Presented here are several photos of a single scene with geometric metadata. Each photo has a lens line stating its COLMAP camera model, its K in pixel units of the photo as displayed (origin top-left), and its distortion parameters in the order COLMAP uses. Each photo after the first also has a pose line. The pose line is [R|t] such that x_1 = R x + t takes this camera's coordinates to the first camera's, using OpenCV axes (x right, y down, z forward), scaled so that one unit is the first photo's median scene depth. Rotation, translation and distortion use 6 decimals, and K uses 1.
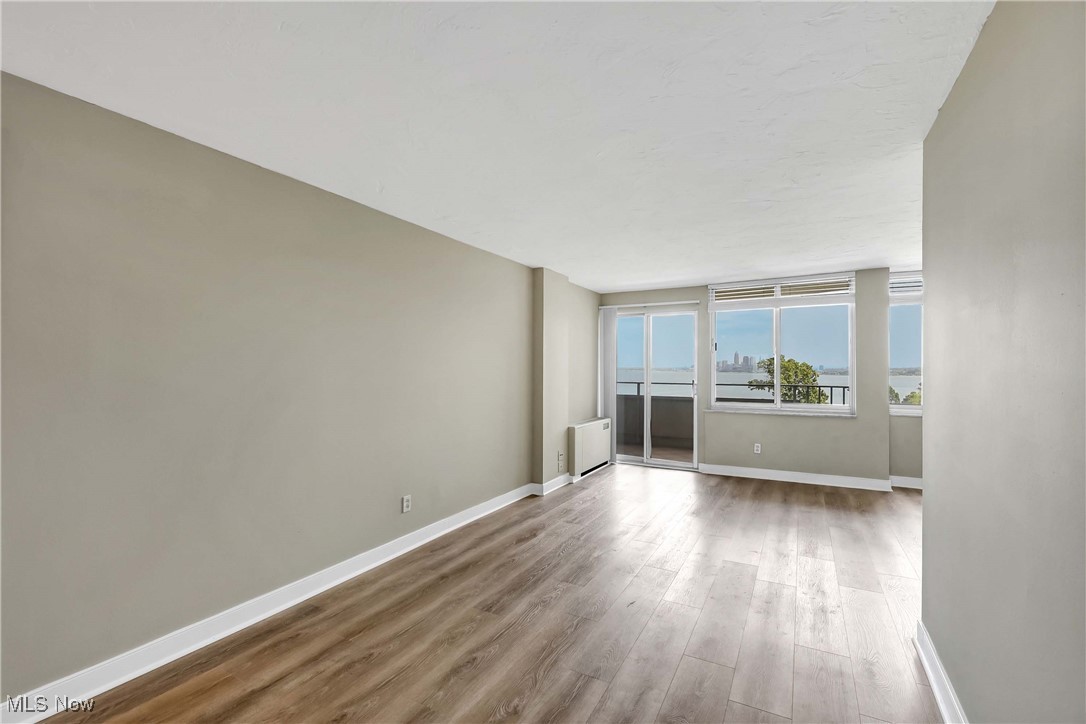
lens RADIAL K [[455.4, 0, 547.0], [0, 455.4, 363.4], [0, 0, 1]] dist [0.000422, -0.003945]
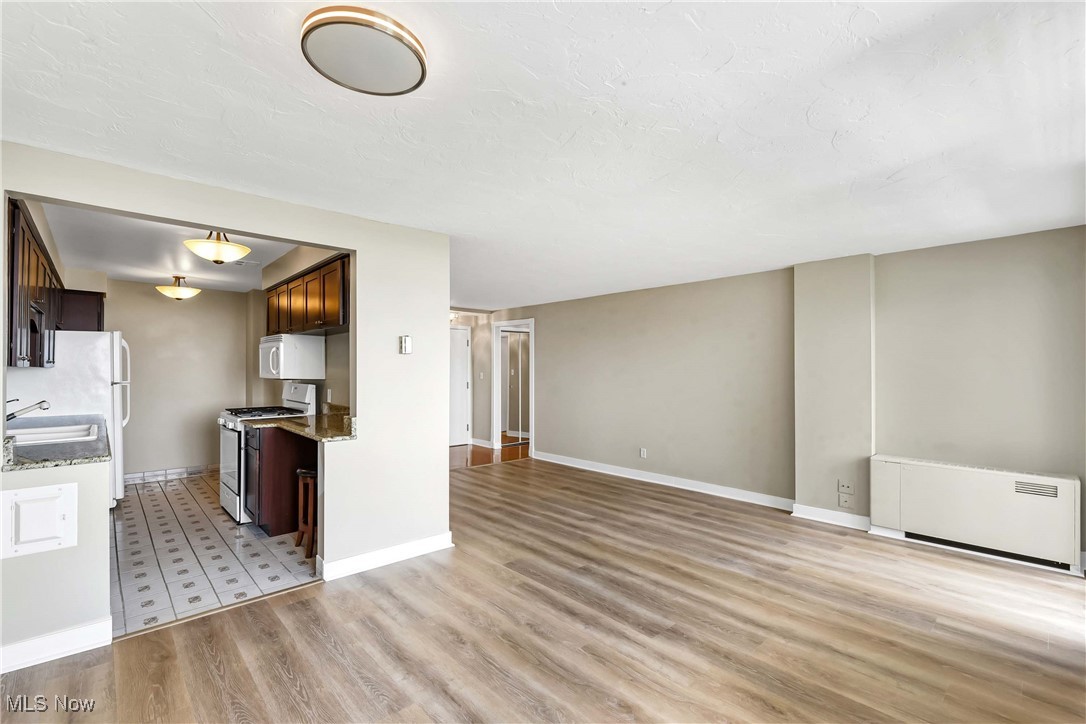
lens RADIAL K [[472.5, 0, 537.3], [0, 472.5, 365.1], [0, 0, 1]] dist [0.000837, -0.002889]
pose [[-0.314524, -0.013856, -0.949148, 0.885336], [0.006239, 0.999842, -0.016663, 0.001391], [0.949229, -0.011162, -0.314388, 0.682072]]
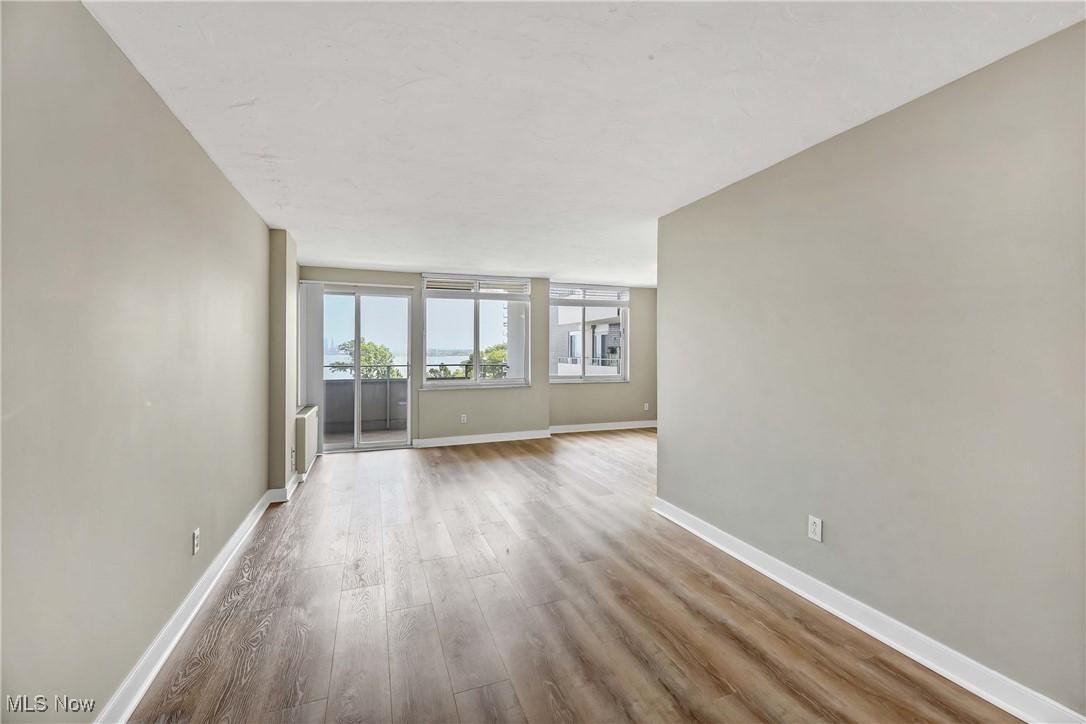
lens RADIAL K [[455.4, 0, 550.8], [0, 455.4, 352.6], [0, 0, 1]] dist [0.000422, -0.003945]
pose [[0.638843, -0.002948, 0.769331, -0.287016], [-0.008663, 0.999902, 0.011025, 0.001759], [-0.769288, -0.013708, 0.638755, 0.078250]]
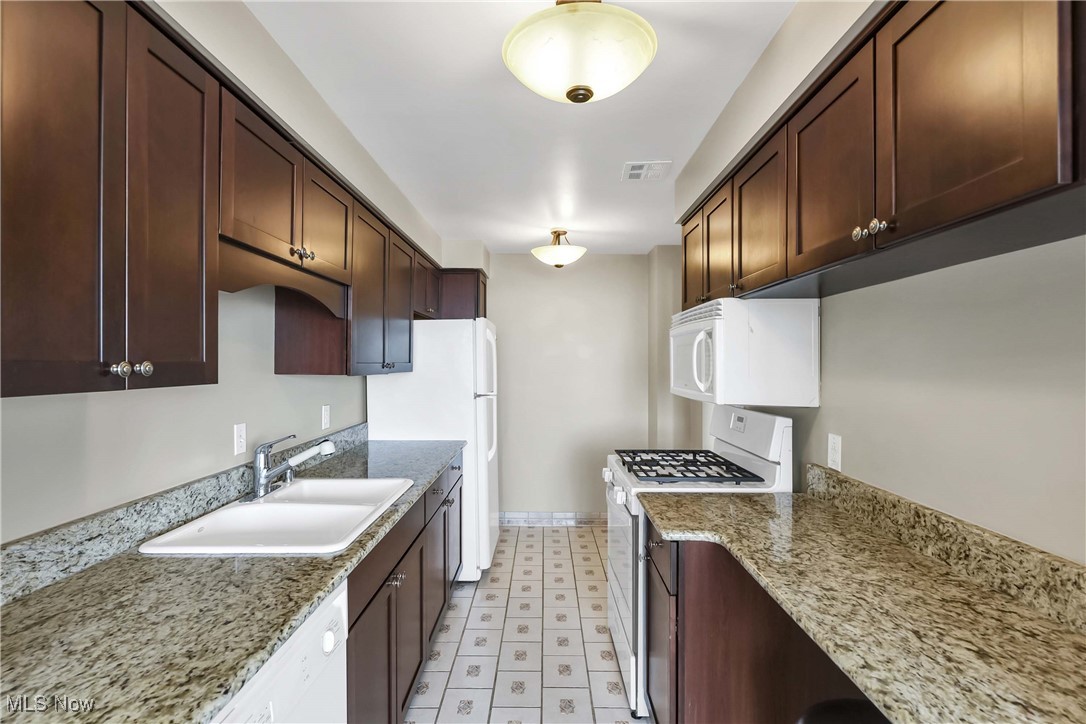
lens RADIAL K [[540.1, 0, 550.6], [0, 540.1, 365.7], [0, 0, 1]] dist [0.004849, -0.002236]
pose [[-0.871140, -0.003858, -0.491020, 0.576056], [-0.000134, 0.999971, -0.007620, -0.015171], [0.491035, -0.006572, -0.871115, 0.319103]]
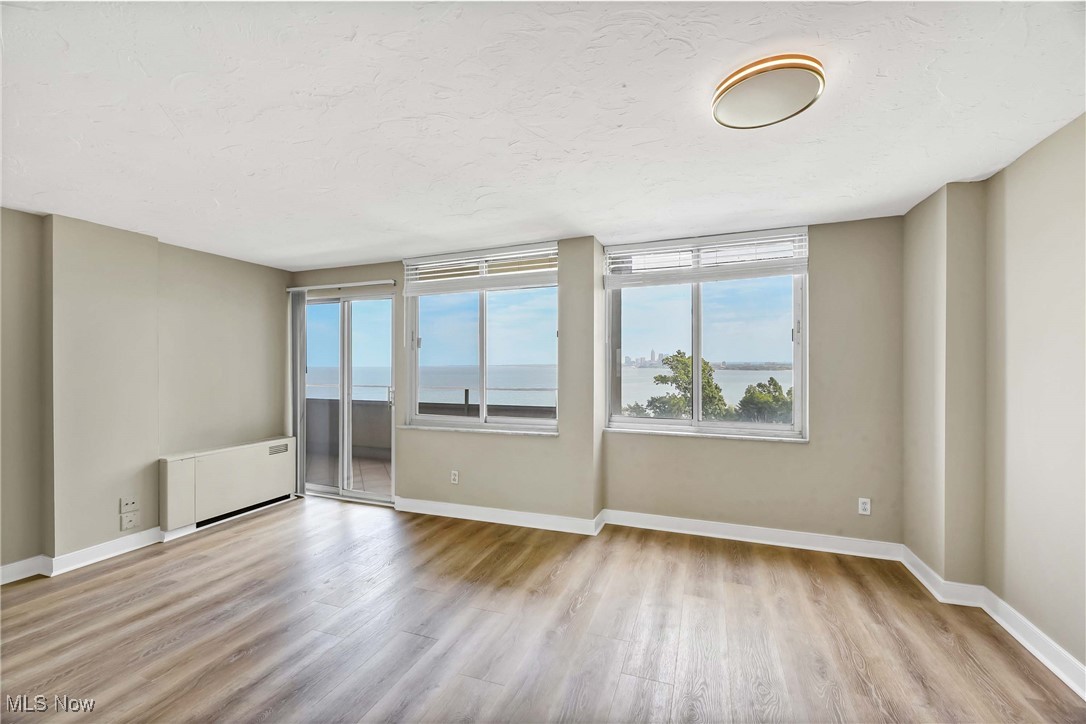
lens RADIAL K [[455.4, 0, 538.1], [0, 455.4, 360.6], [0, 0, 1]] dist [0.000422, -0.003945]
pose [[0.989035, -0.003607, 0.147635, 0.472434], [0.003445, 0.999993, 0.001357, -0.005887], [-0.147638, -0.000834, 0.989041, 0.230692]]
